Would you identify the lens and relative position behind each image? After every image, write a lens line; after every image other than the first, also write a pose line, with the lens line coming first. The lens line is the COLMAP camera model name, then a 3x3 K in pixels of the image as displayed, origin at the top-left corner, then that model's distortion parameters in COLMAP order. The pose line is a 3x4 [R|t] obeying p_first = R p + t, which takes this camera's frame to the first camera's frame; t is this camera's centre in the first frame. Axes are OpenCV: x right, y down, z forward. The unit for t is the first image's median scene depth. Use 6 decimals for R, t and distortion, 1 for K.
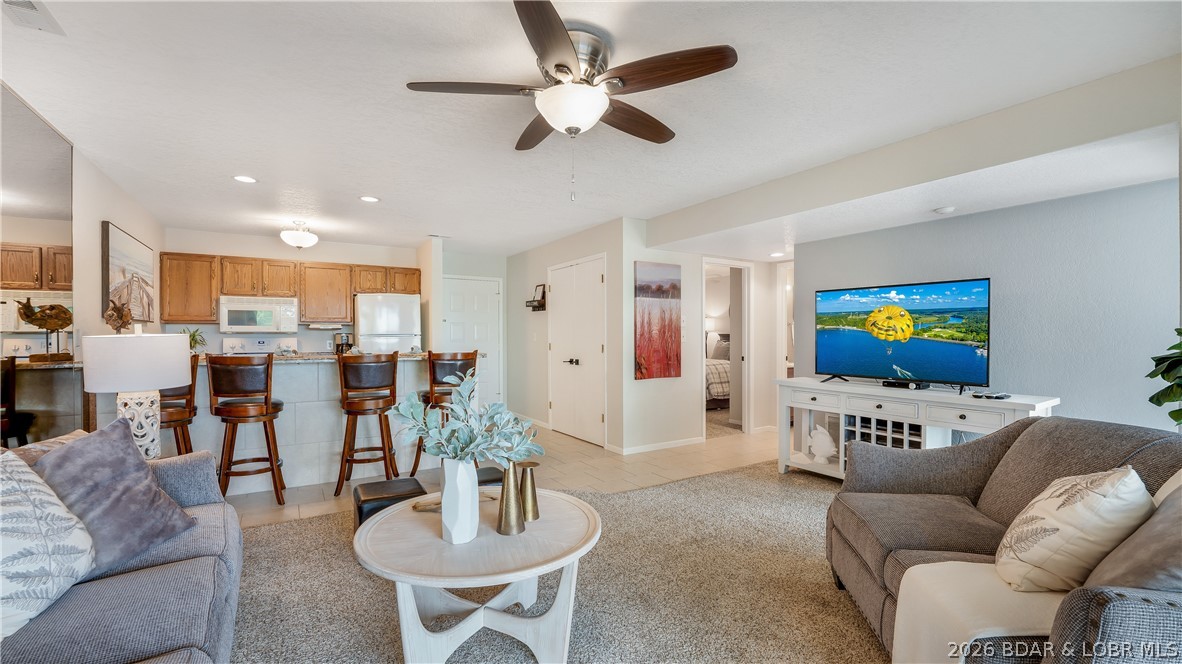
lens RADIAL K [[482.7, 0, 579.7], [0, 482.7, 336.6], [0, 0, 1]] dist [-0.027887, 0.001163]
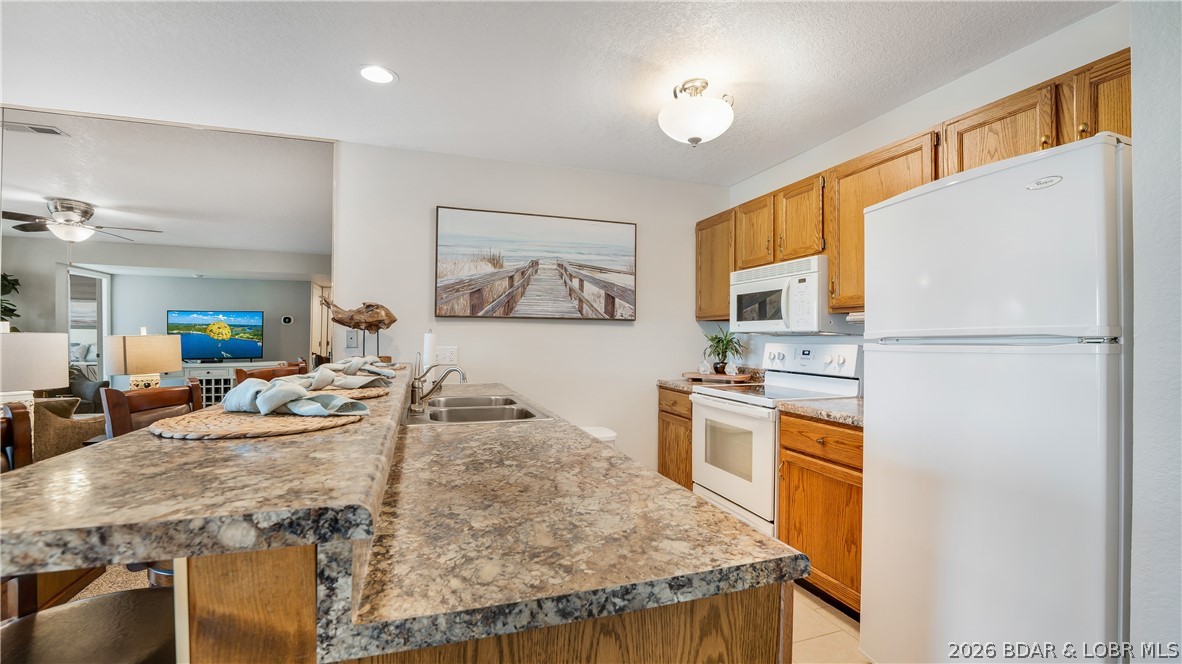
lens RADIAL K [[482.7, 0, 590.2], [0, 482.7, 334.0], [0, 0, 1]] dist [-0.027887, 0.001163]
pose [[-0.212549, -0.005591, -0.977134, -0.122300], [-0.006436, 0.999970, -0.004322, -0.003470], [0.977129, 0.005371, -0.212579, 0.966833]]
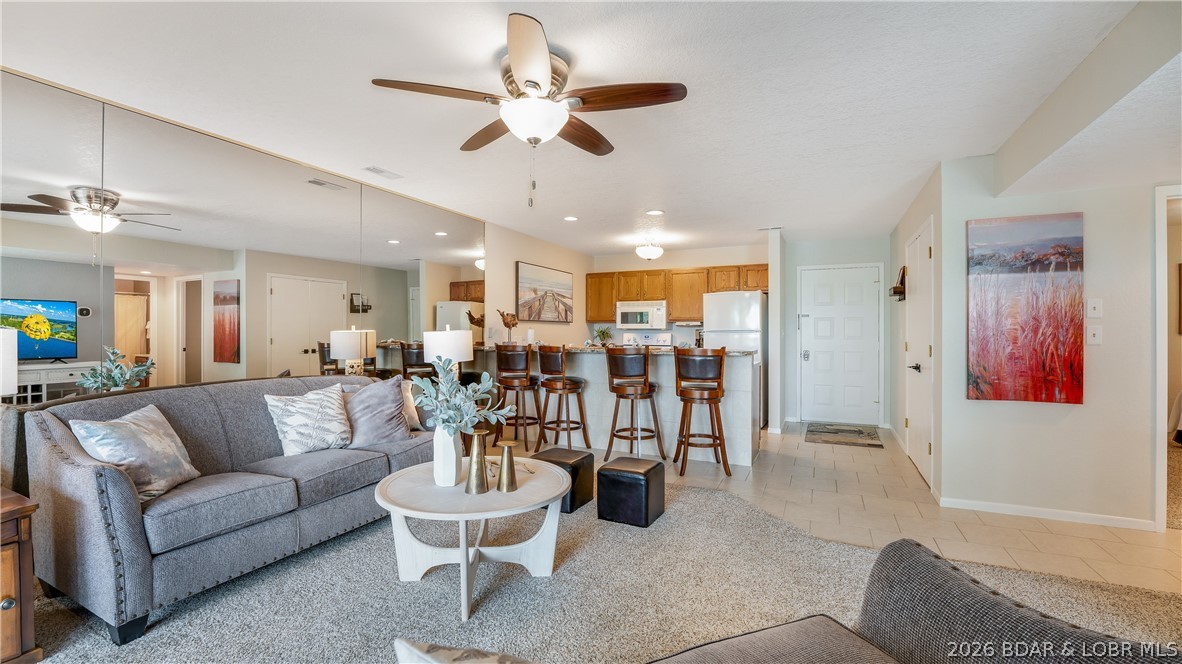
lens RADIAL K [[482.7, 0, 592.4], [0, 482.7, 331.1], [0, 0, 1]] dist [-0.027887, 0.001163]
pose [[0.548040, 0.002512, -0.836449, 0.355354], [-0.003495, 0.999994, 0.000714, -0.003132], [0.836445, 0.002533, 0.548045, 0.194534]]
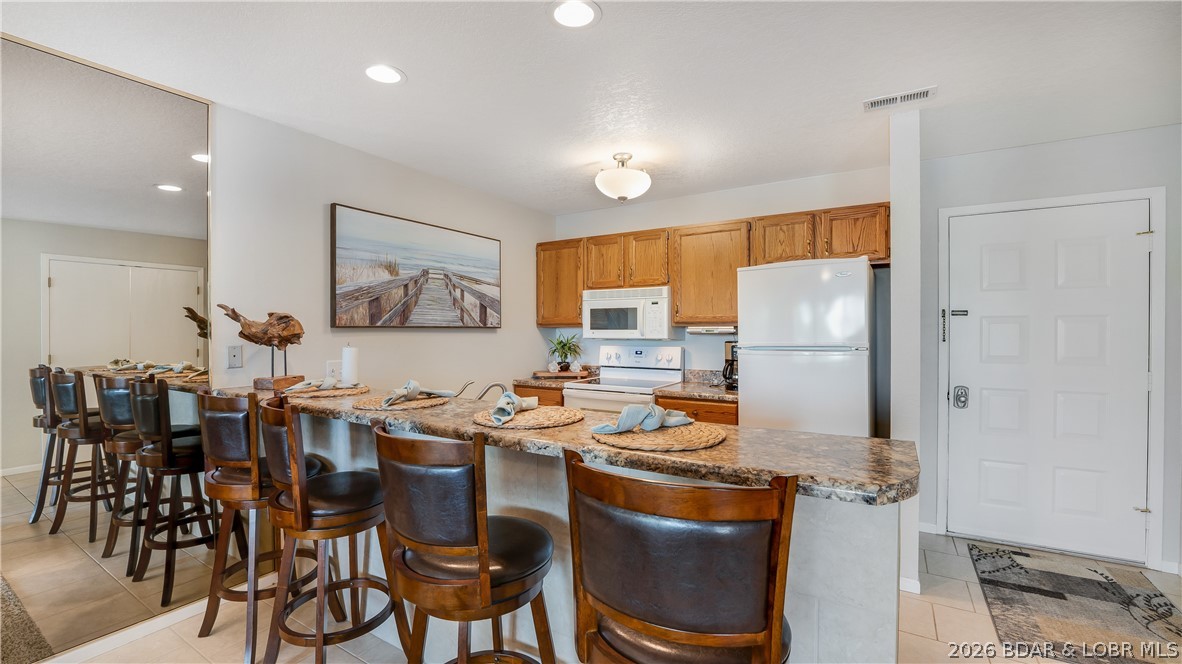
lens RADIAL K [[482.7, 0, 587.3], [0, 482.7, 333.3], [0, 0, 1]] dist [-0.027887, 0.001163]
pose [[0.448535, 0.007393, -0.893735, -0.066557], [0.000494, 0.999964, 0.008519, -0.023961], [0.893765, -0.004263, 0.448515, 0.668126]]
